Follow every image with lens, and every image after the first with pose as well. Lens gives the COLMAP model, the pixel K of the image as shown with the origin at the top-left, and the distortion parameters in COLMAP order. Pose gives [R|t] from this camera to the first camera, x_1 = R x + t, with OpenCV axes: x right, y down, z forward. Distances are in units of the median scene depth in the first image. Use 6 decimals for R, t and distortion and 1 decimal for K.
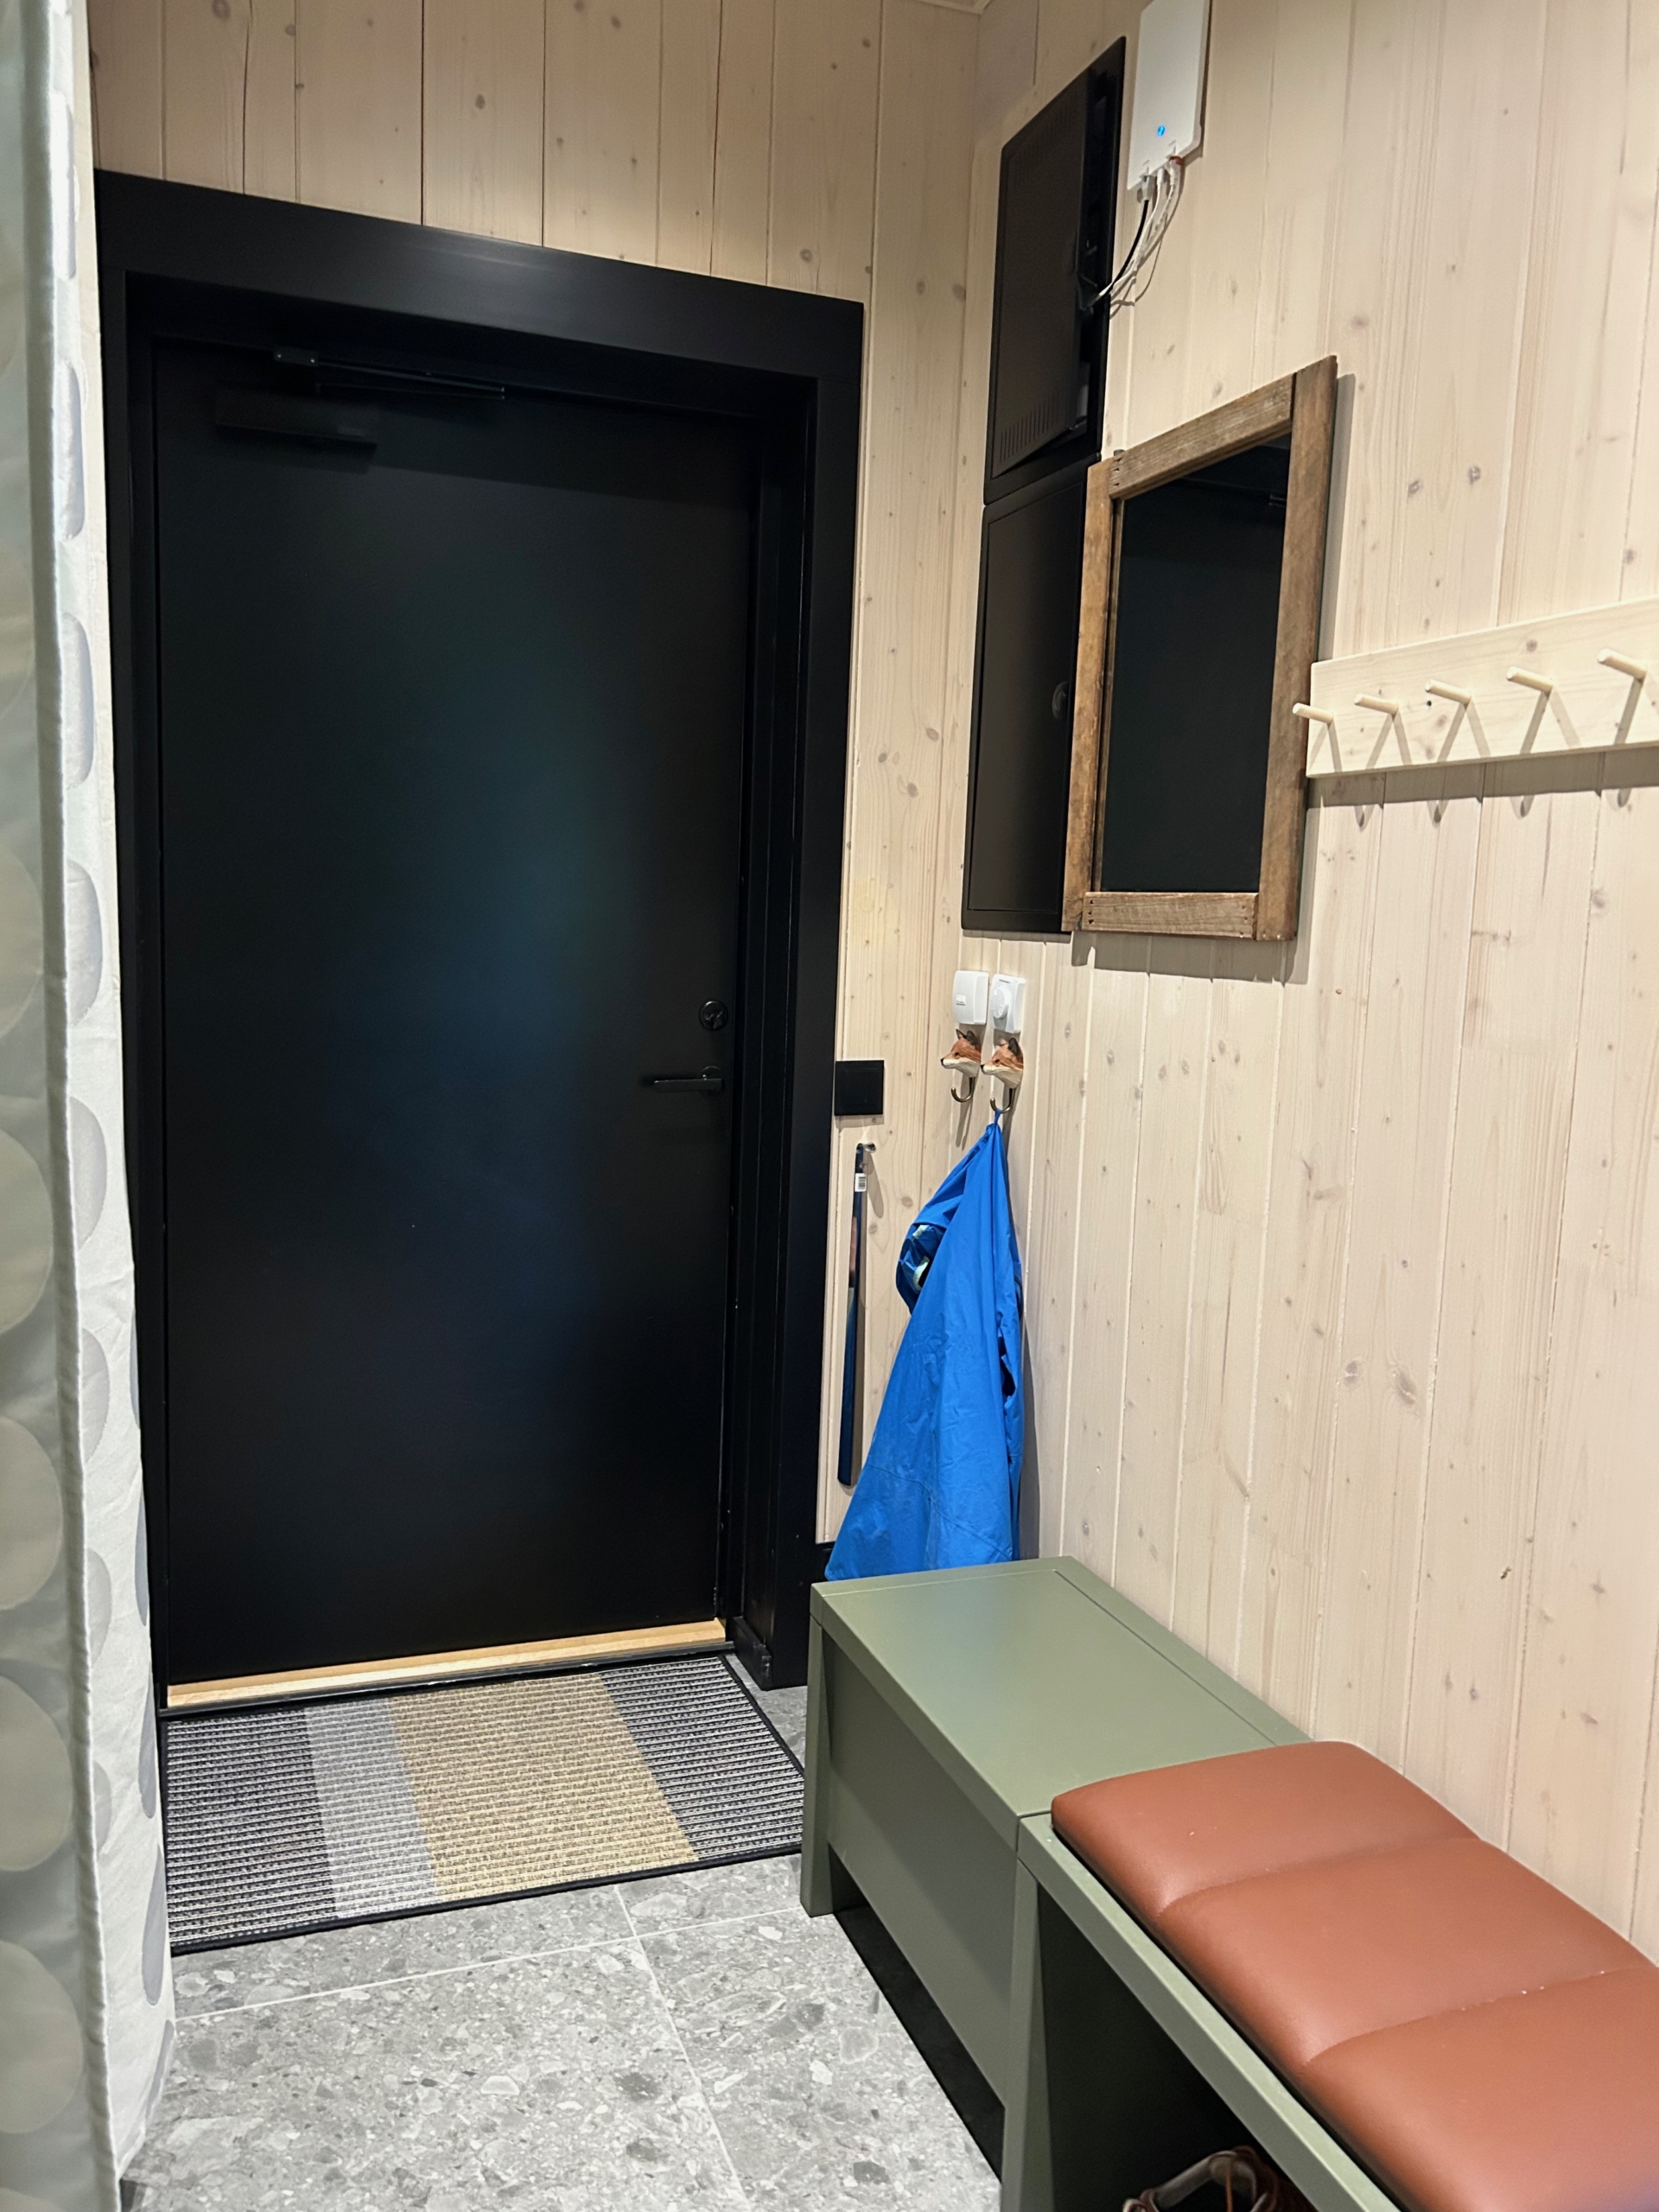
lens RADIAL K [[1659.3, 0, 829.5], [0, 1659.3, 1106.0], [0, 0, 1]] dist [0.073191, -0.089087]
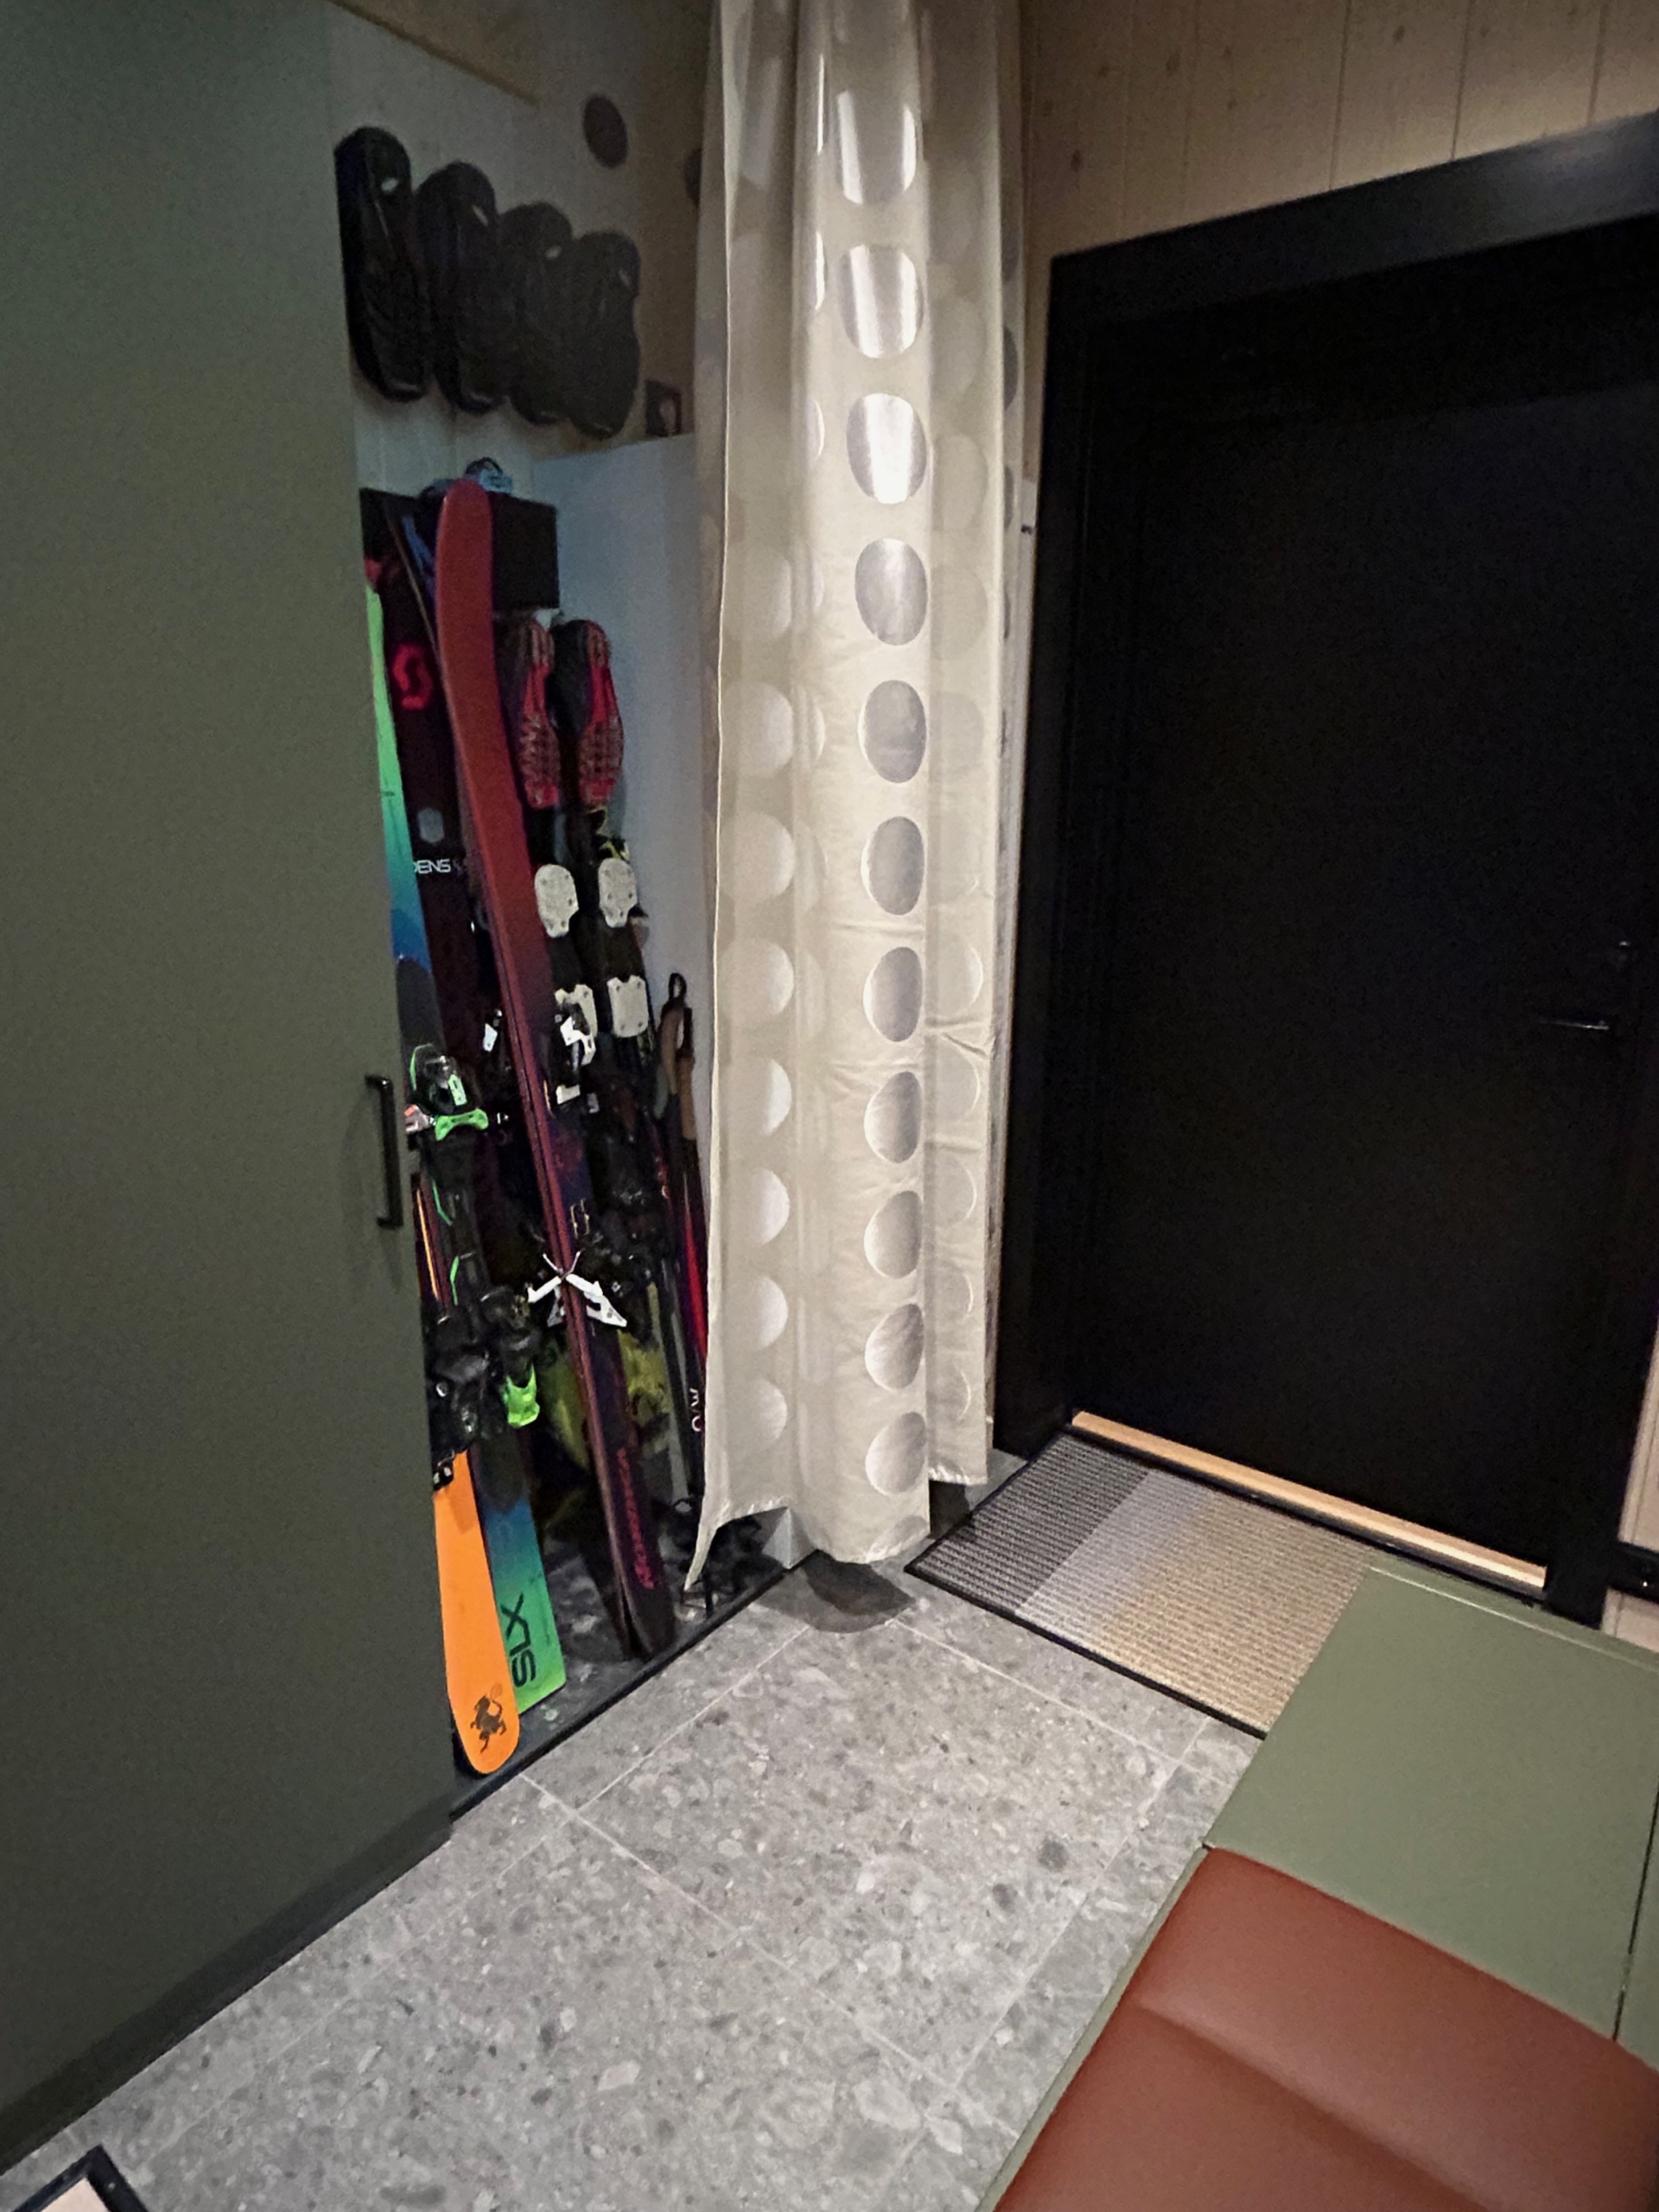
lens RADIAL K [[1305.0, 0, 824.0], [0, 1305.0, 1091.0], [0, 0, 1]] dist [-0.017613, 0.004360]
pose [[0.527734, 0.180980, -0.829905, 0.473126], [-0.092226, 0.983470, 0.155823, -0.079784], [0.844388, -0.005695, 0.535702, 0.379883]]
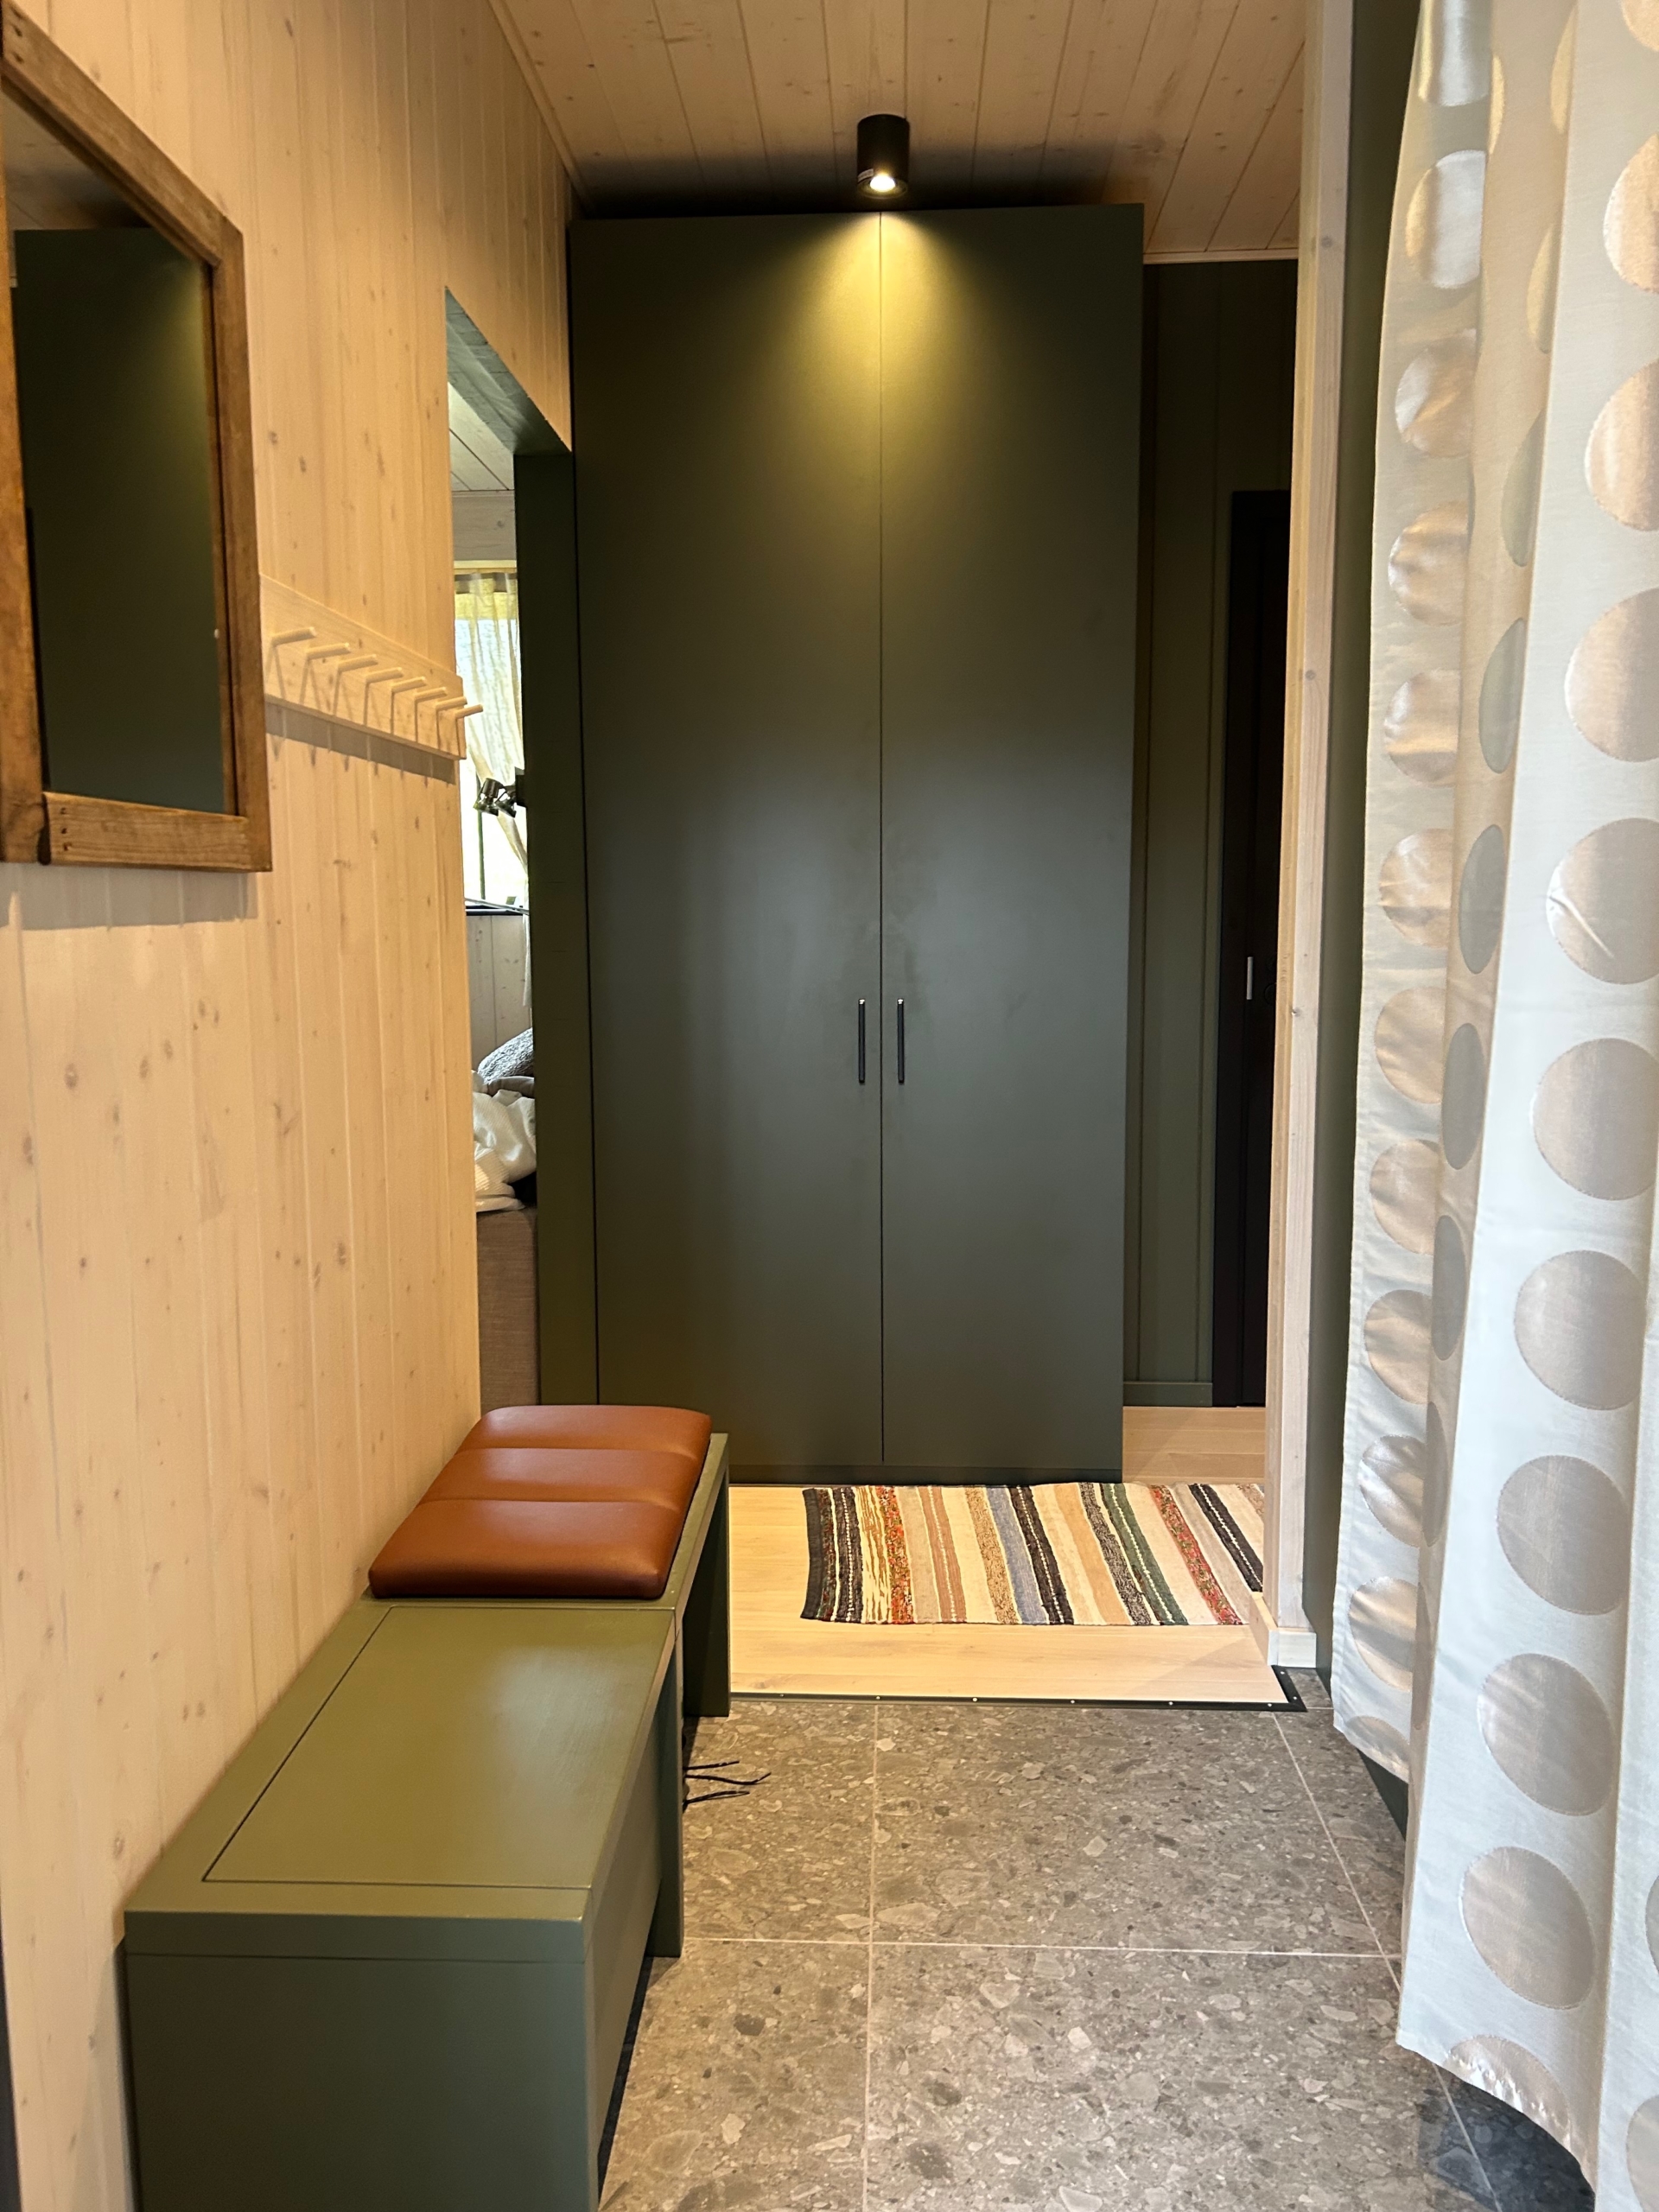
lens RADIAL K [[1659.3, 0, 829.5], [0, 1659.3, 1106.0], [0, 0, 1]] dist [0.073191, -0.089087]
pose [[-0.922205, -0.079854, 0.378367, -0.365960], [0.017079, 0.969081, 0.246151, -0.190274], [-0.386324, 0.233464, -0.892327, 1.719652]]
